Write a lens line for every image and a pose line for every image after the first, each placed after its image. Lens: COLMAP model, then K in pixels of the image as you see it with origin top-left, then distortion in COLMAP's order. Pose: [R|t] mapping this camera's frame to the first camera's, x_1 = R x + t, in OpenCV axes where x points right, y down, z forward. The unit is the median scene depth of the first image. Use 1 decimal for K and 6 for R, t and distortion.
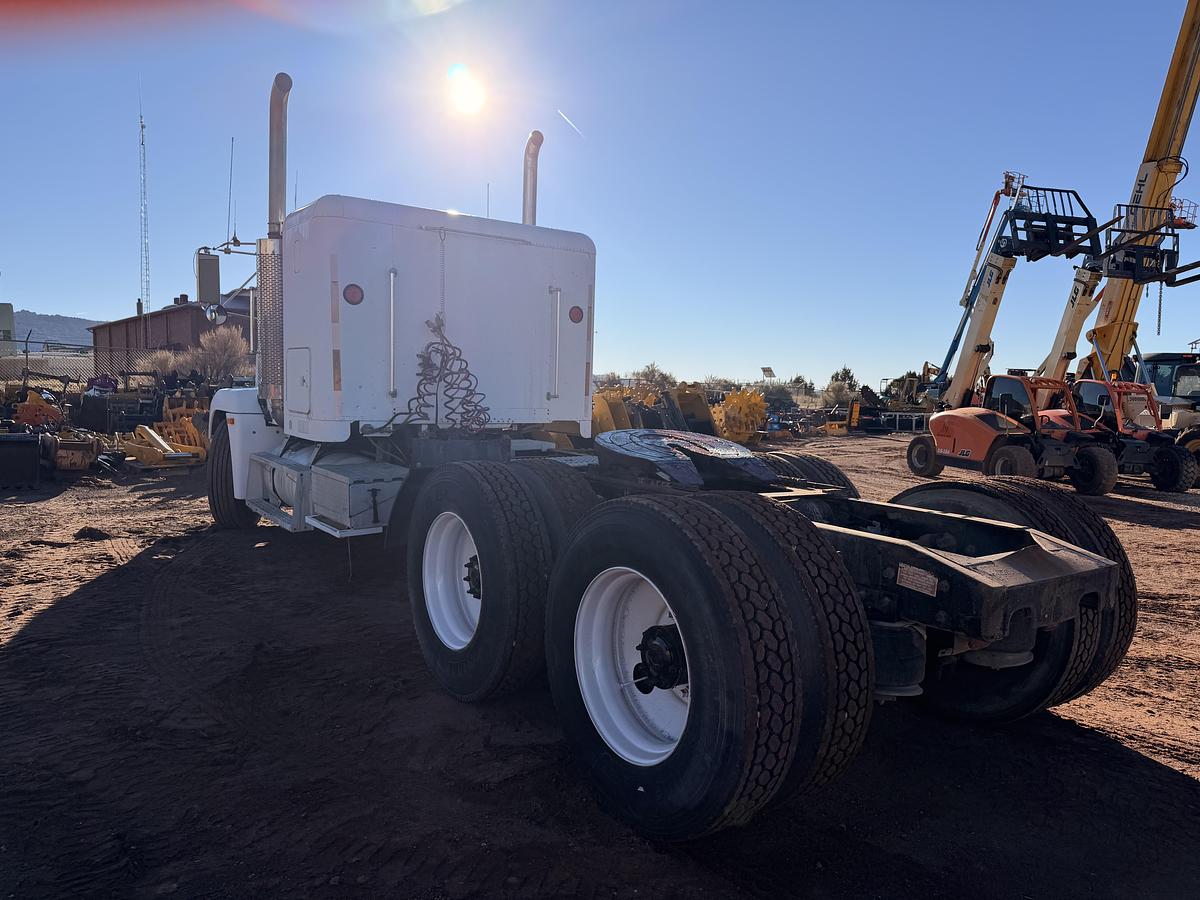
lens RADIAL K [[846.9, 0, 600.0], [0, 846.9, 450.0], [0, 0, 1]] dist [0.063458, -0.090688]
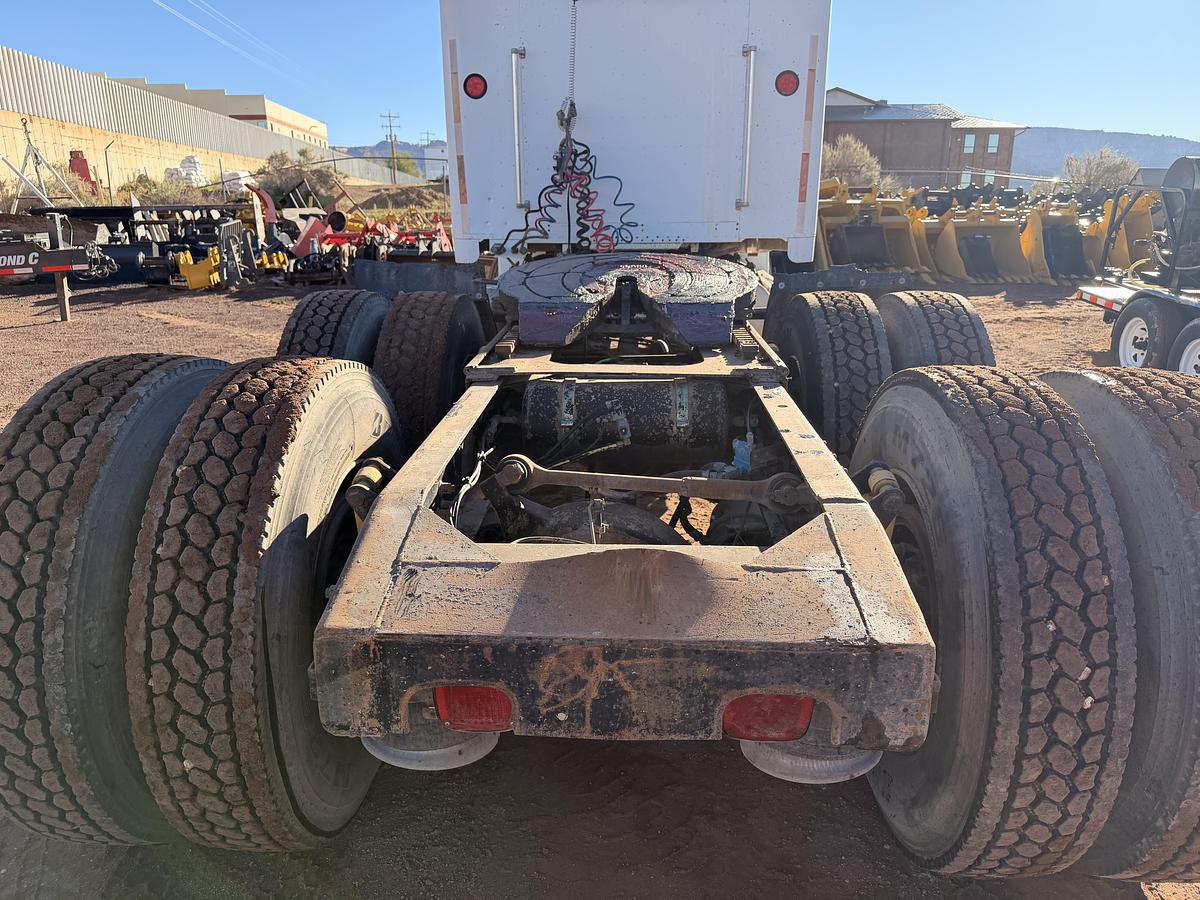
lens RADIAL K [[846.9, 0, 600.0], [0, 846.9, 450.0], [0, 0, 1]] dist [0.063458, -0.090688]
pose [[0.783921, 0.146543, -0.603318, 0.336236], [-0.017044, 0.976458, 0.215031, -0.011256], [0.620627, -0.158285, 0.767964, 0.309342]]
